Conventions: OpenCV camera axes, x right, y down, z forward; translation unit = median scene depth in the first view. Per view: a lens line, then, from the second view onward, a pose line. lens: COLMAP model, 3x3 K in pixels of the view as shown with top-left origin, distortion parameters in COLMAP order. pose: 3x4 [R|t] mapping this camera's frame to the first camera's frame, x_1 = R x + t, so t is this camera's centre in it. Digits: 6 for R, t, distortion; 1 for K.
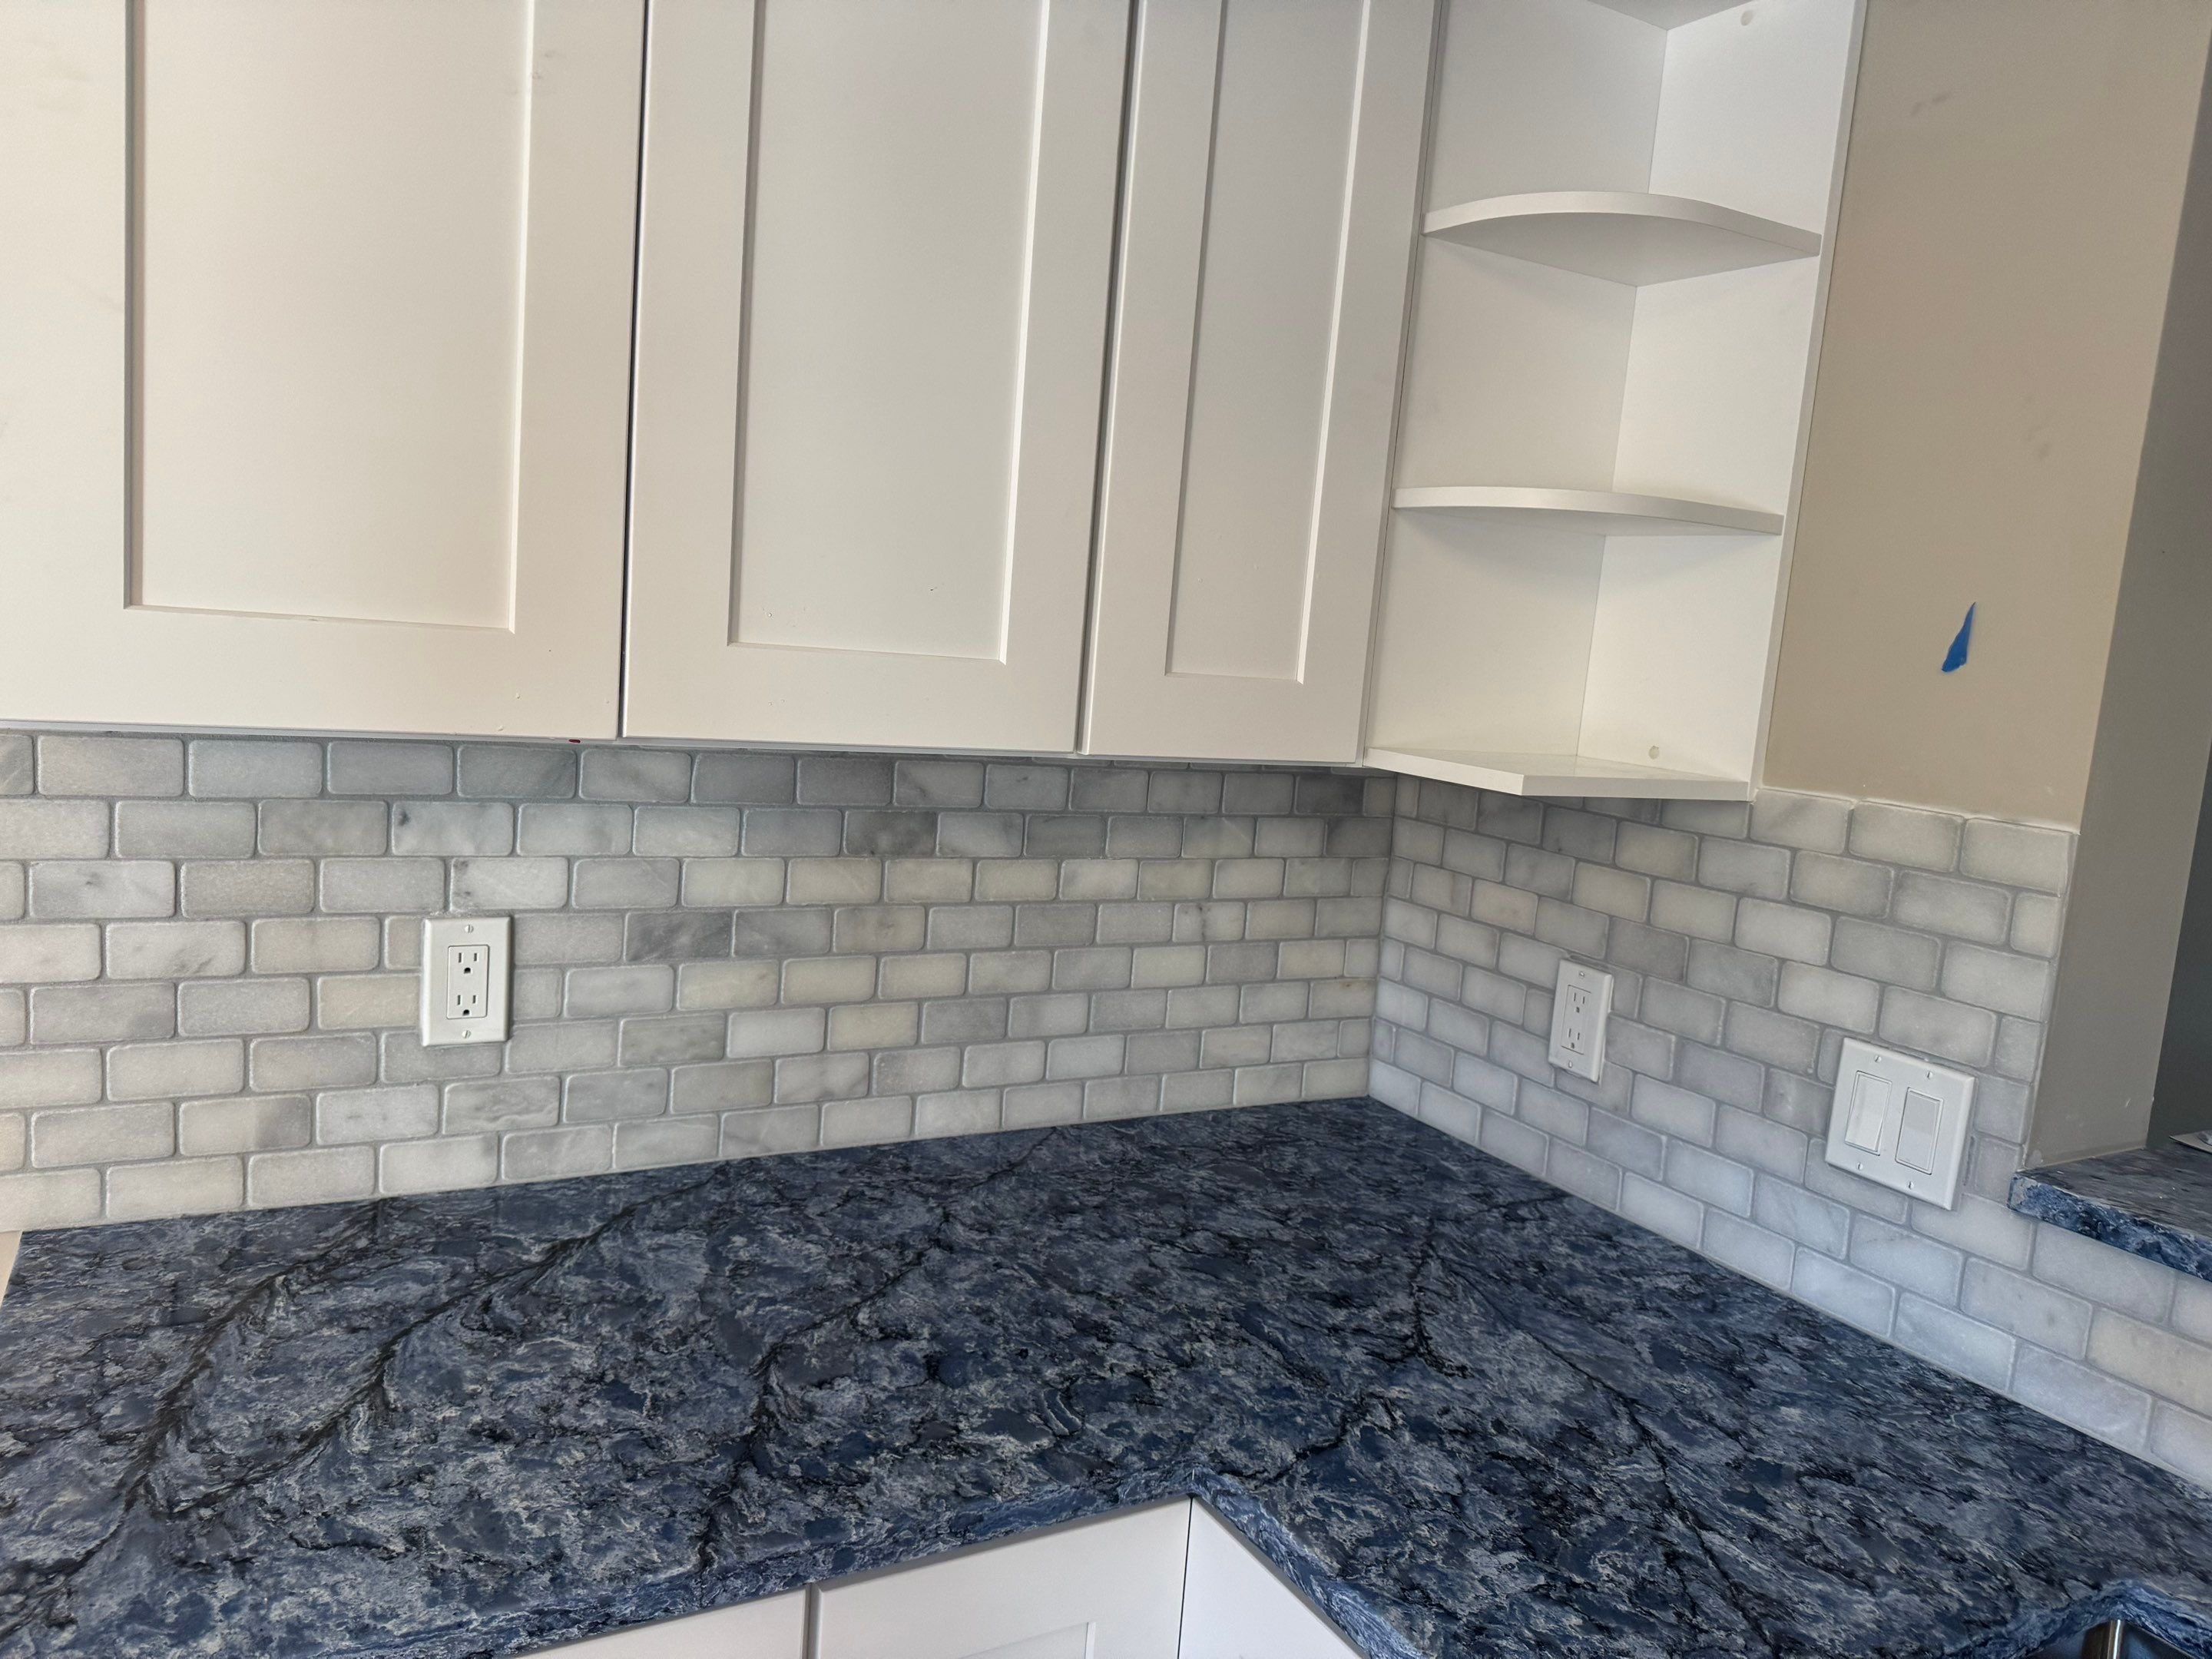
lens RADIAL K [[1583.6, 0, 1110.7], [0, 1583.6, 830.7], [0, 0, 1]] dist [0.007144, -0.014170]
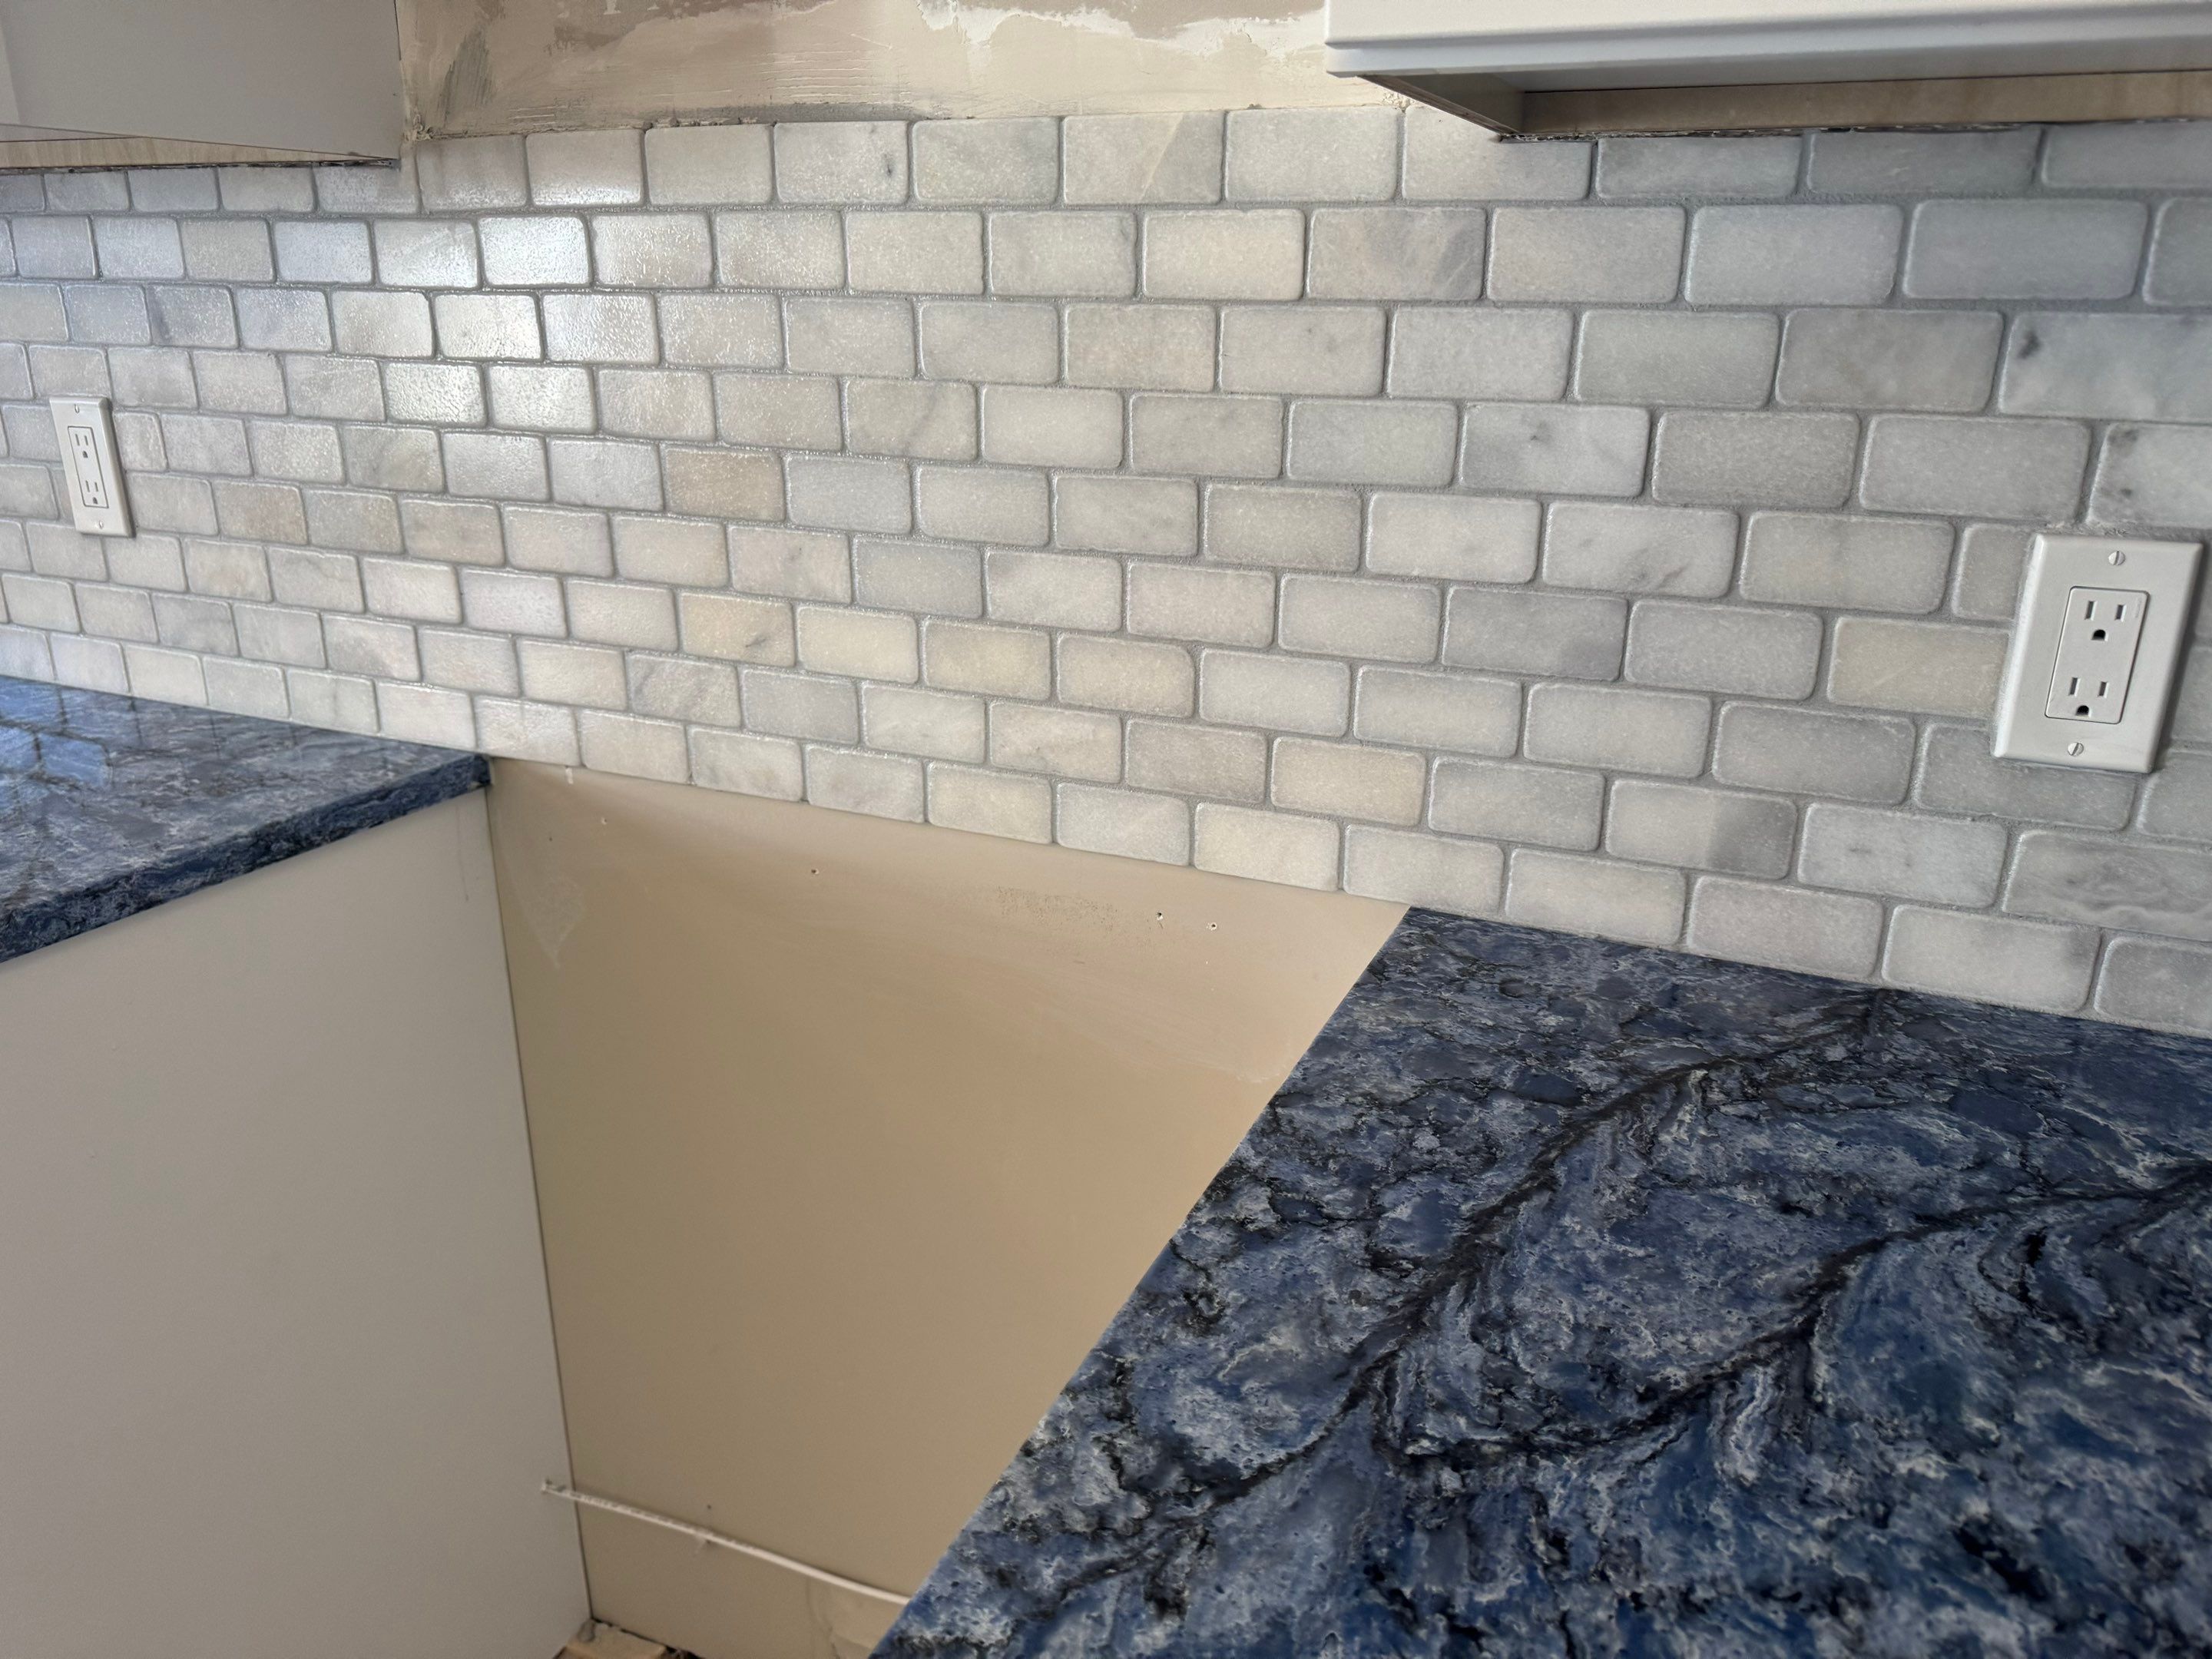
lens RADIAL K [[1583.6, 0, 1110.7], [0, 1583.6, 830.7], [0, 0, 1]] dist [0.007144, -0.014170]
pose [[0.597732, 0.194189, -0.777822, -0.185245], [-0.067662, 0.978978, 0.192414, 0.079417], [0.798835, -0.062383, 0.598306, 0.426936]]
